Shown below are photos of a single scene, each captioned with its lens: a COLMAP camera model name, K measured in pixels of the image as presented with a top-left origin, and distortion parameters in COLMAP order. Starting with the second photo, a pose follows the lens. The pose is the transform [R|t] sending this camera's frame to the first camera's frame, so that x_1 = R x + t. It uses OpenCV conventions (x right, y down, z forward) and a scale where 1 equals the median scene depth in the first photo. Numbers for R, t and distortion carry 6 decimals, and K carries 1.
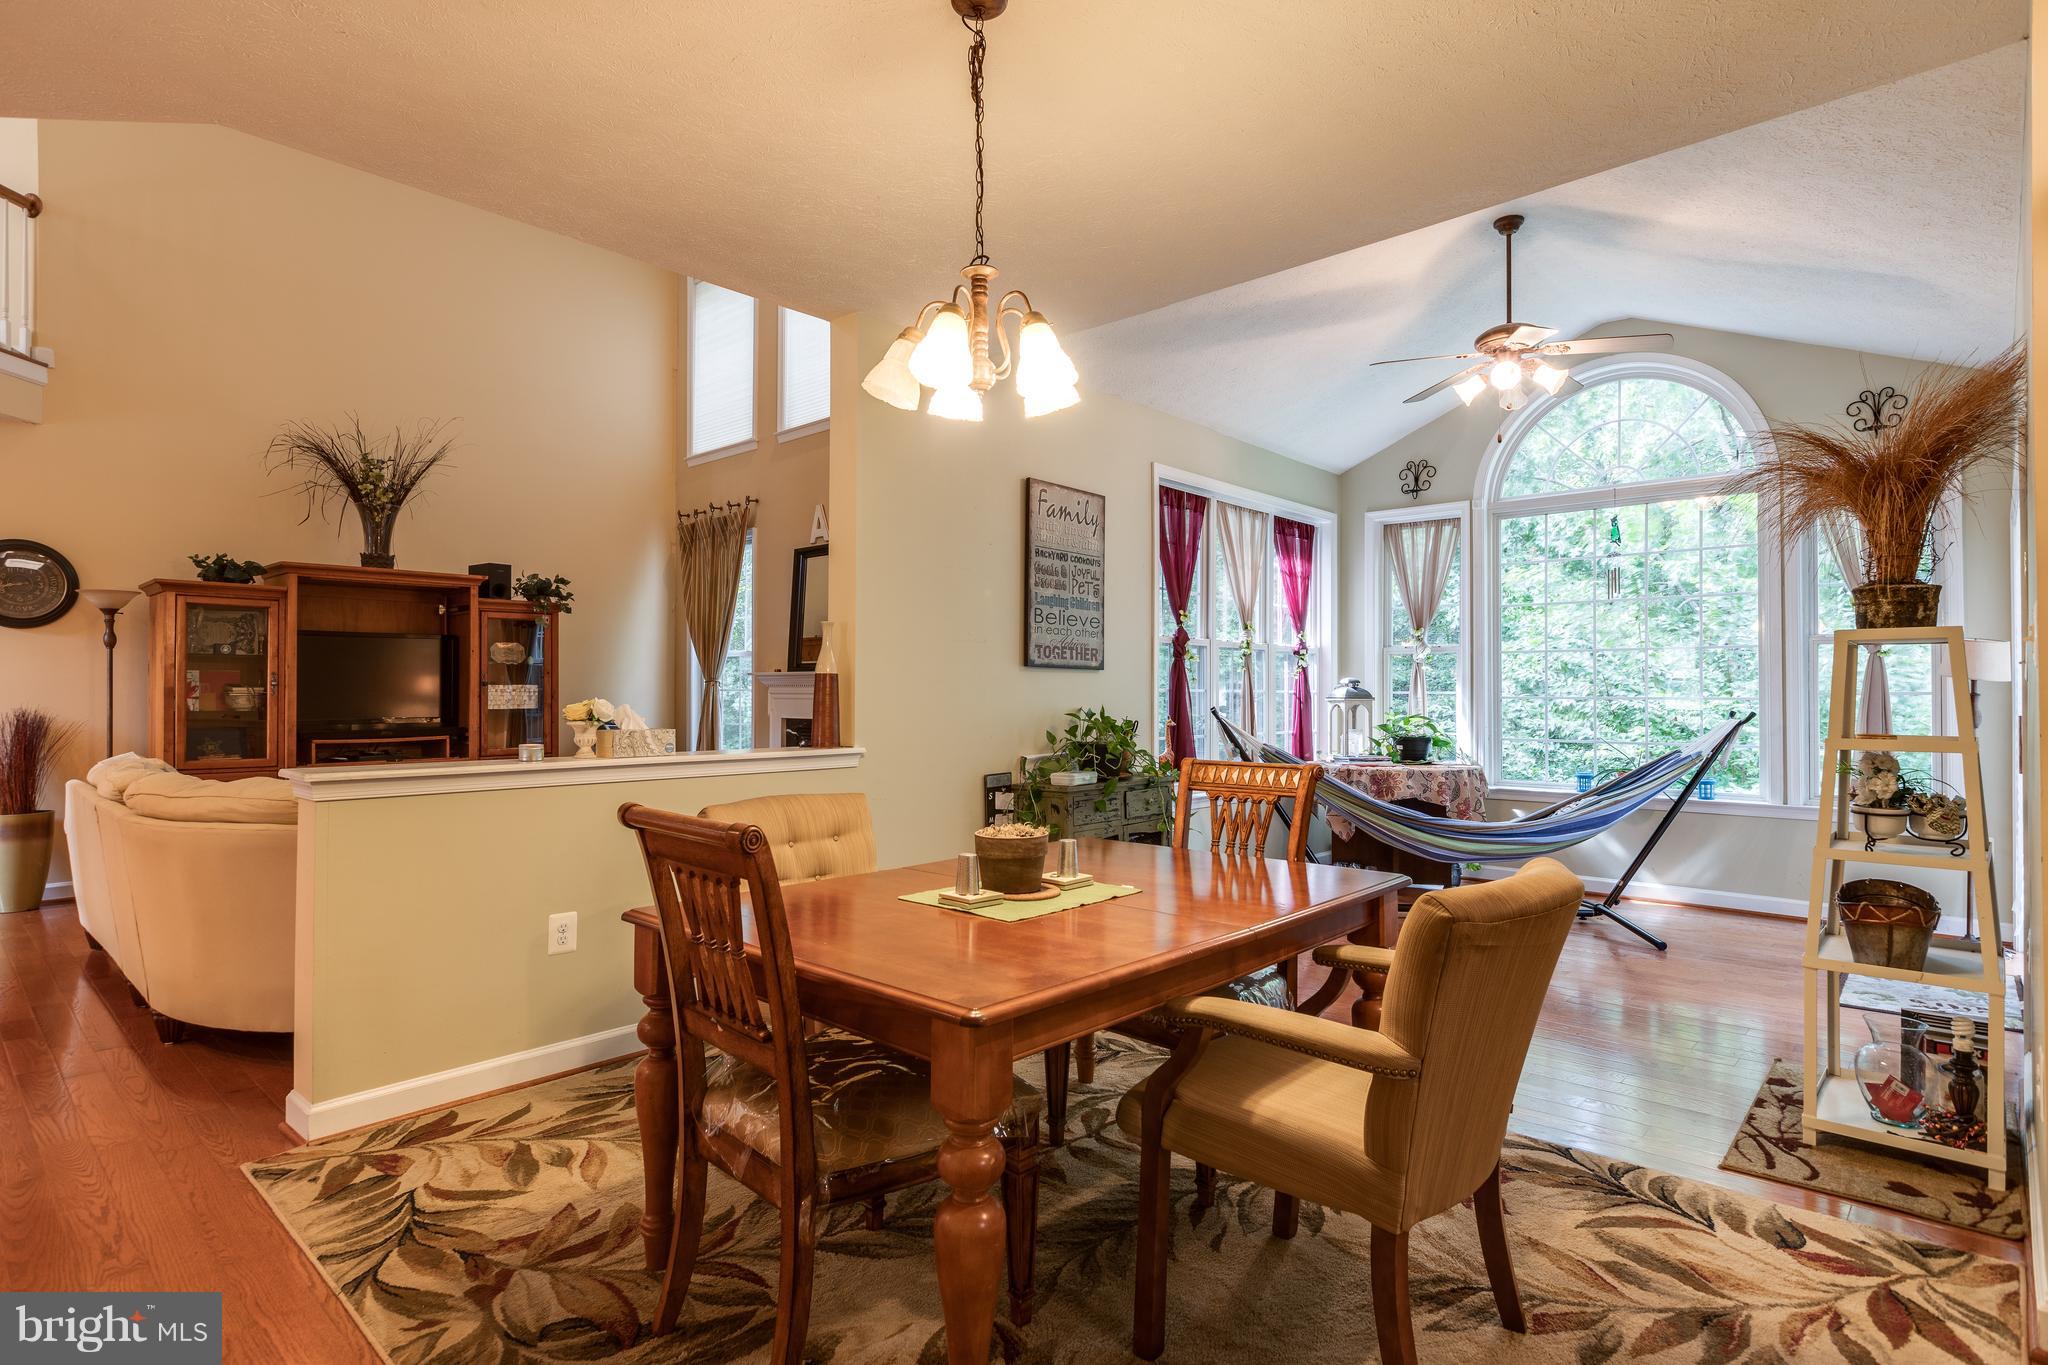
lens RADIAL K [[1046.3, 0, 1016.3], [0, 1046.3, 685.3], [0, 0, 1]] dist [-0.005243, 0.001383]
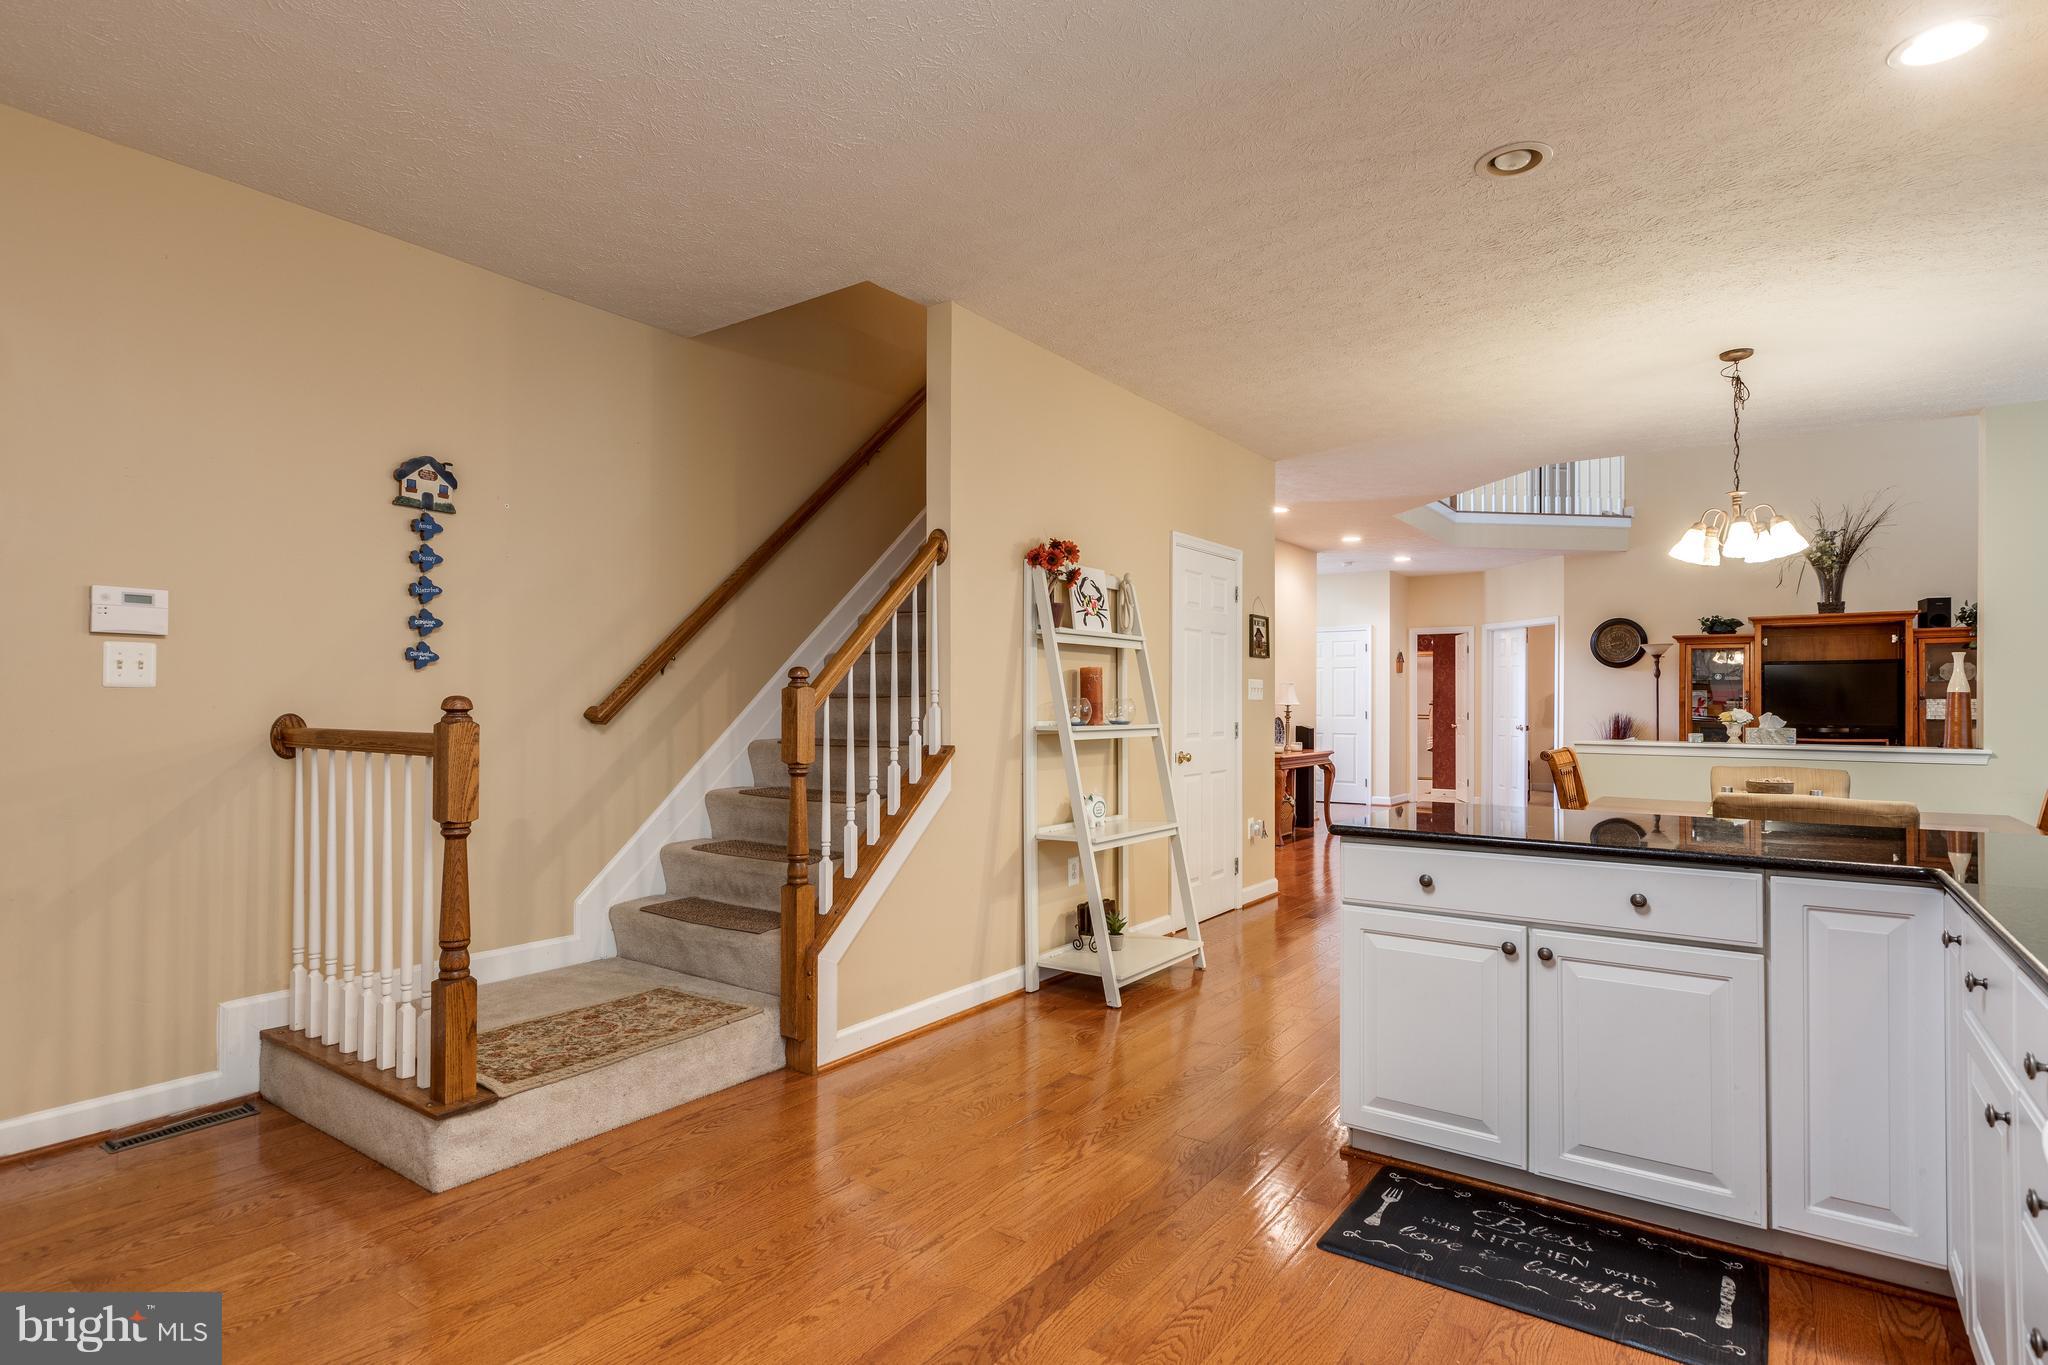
lens RADIAL K [[1046.3, 0, 1020.3], [0, 1046.3, 701.2], [0, 0, 1]] dist [-0.005243, 0.001383]
pose [[0.141403, 0.001209, -0.989951, 0.659424], [0.004913, 0.999986, 0.001923, -0.006209], [0.989940, -0.005136, 0.141395, -0.263866]]
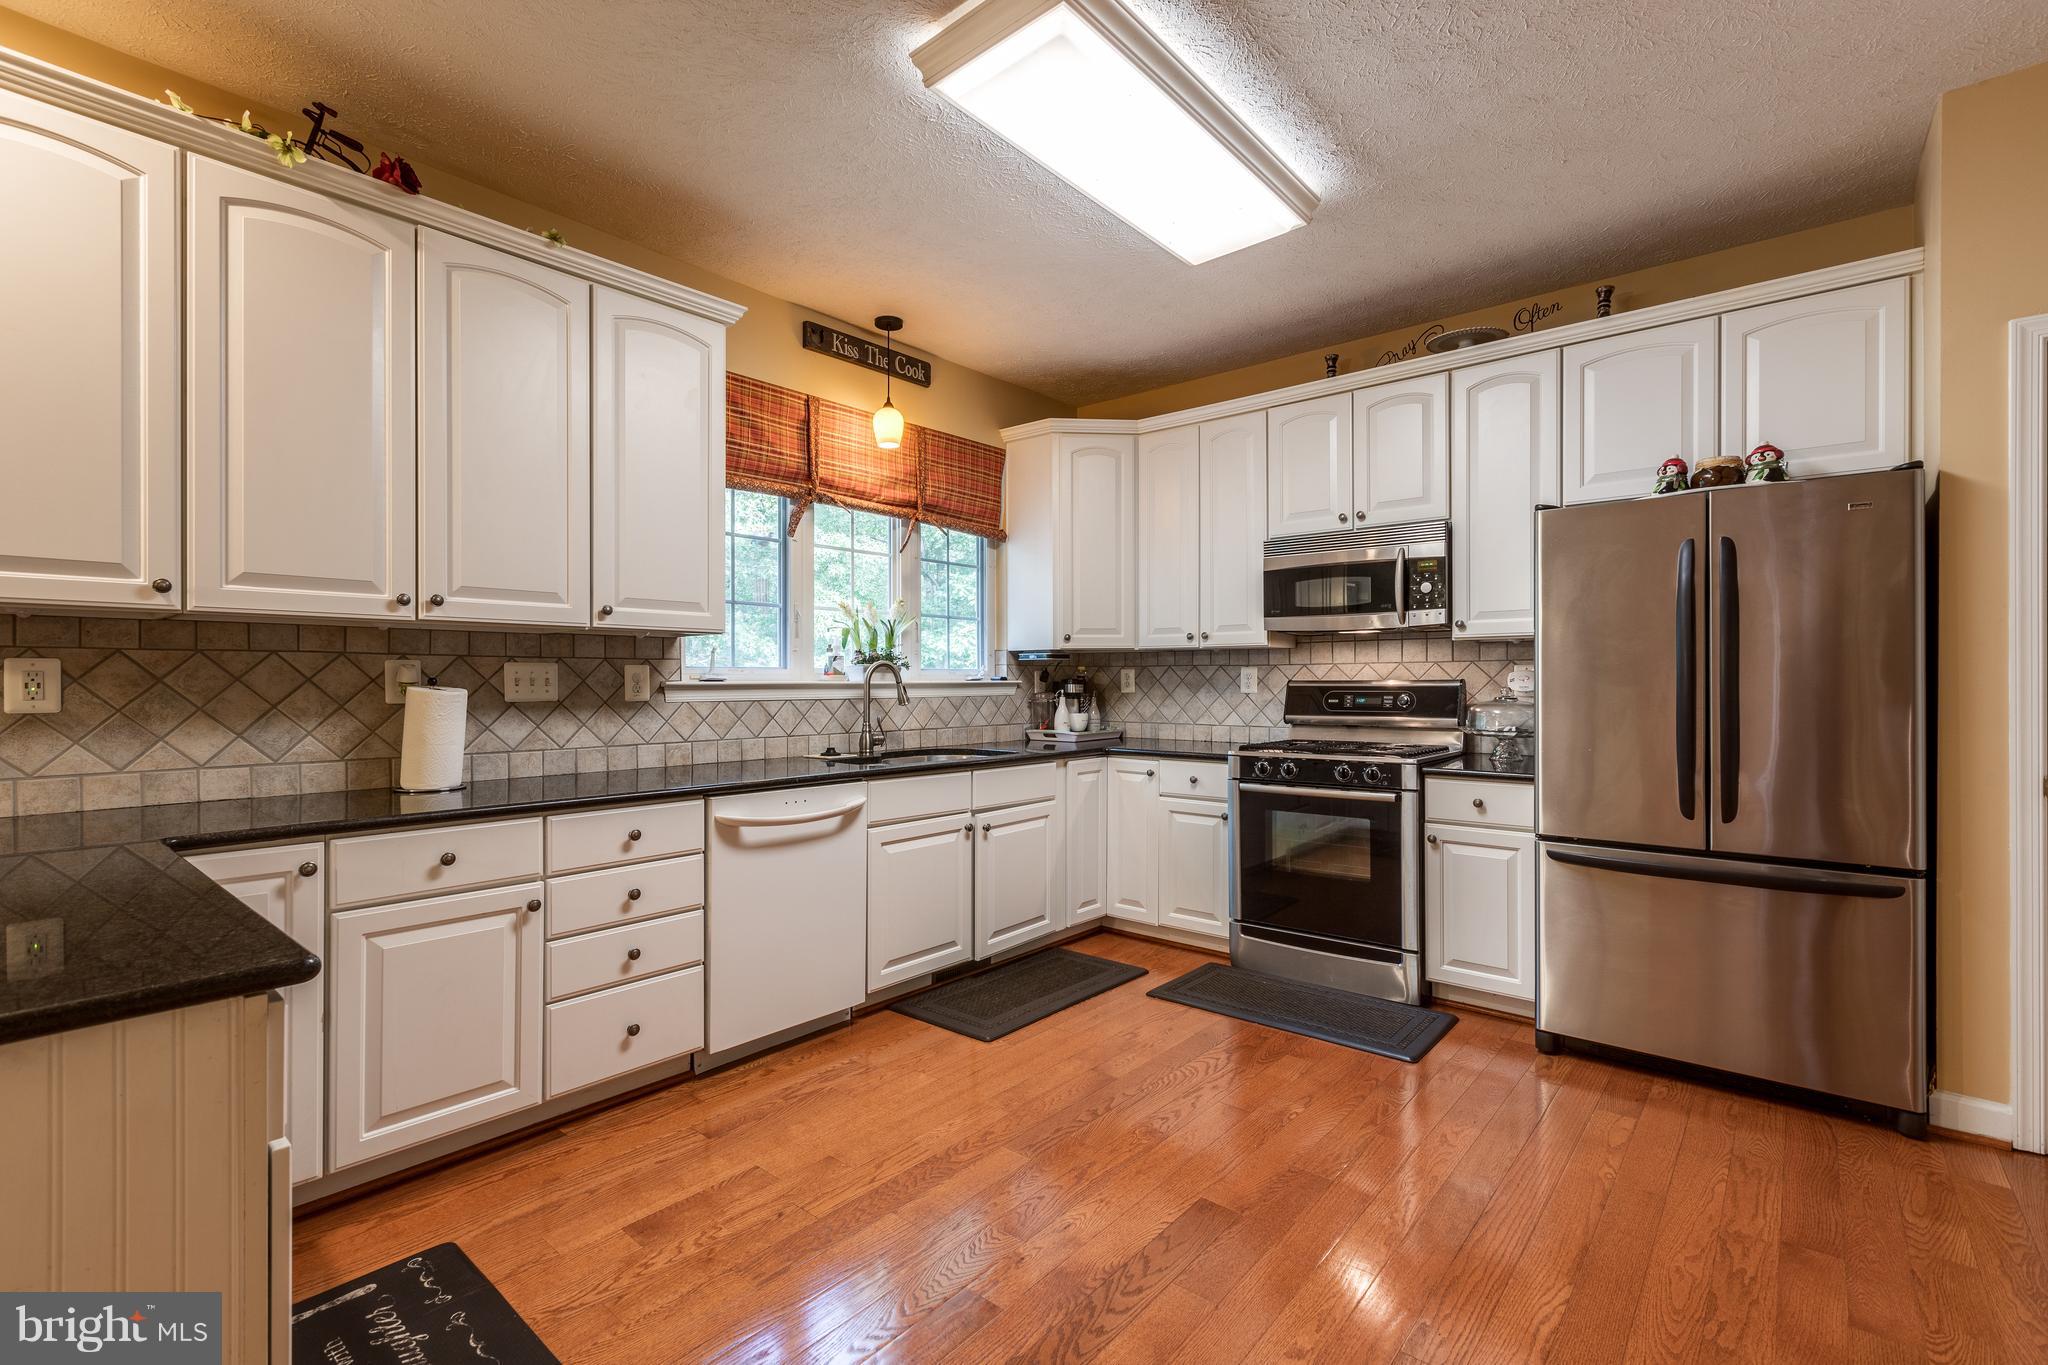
lens RADIAL K [[909.9, 0, 1023.8], [0, 909.9, 681.3], [0, 0, 1]] dist [0.000839, -0.001171]
pose [[-0.038384, 0.002046, 0.999261, 0.090166], [-0.005182, 0.999984, -0.002247, -0.002390], [-0.999250, -0.005264, -0.038373, -0.198317]]
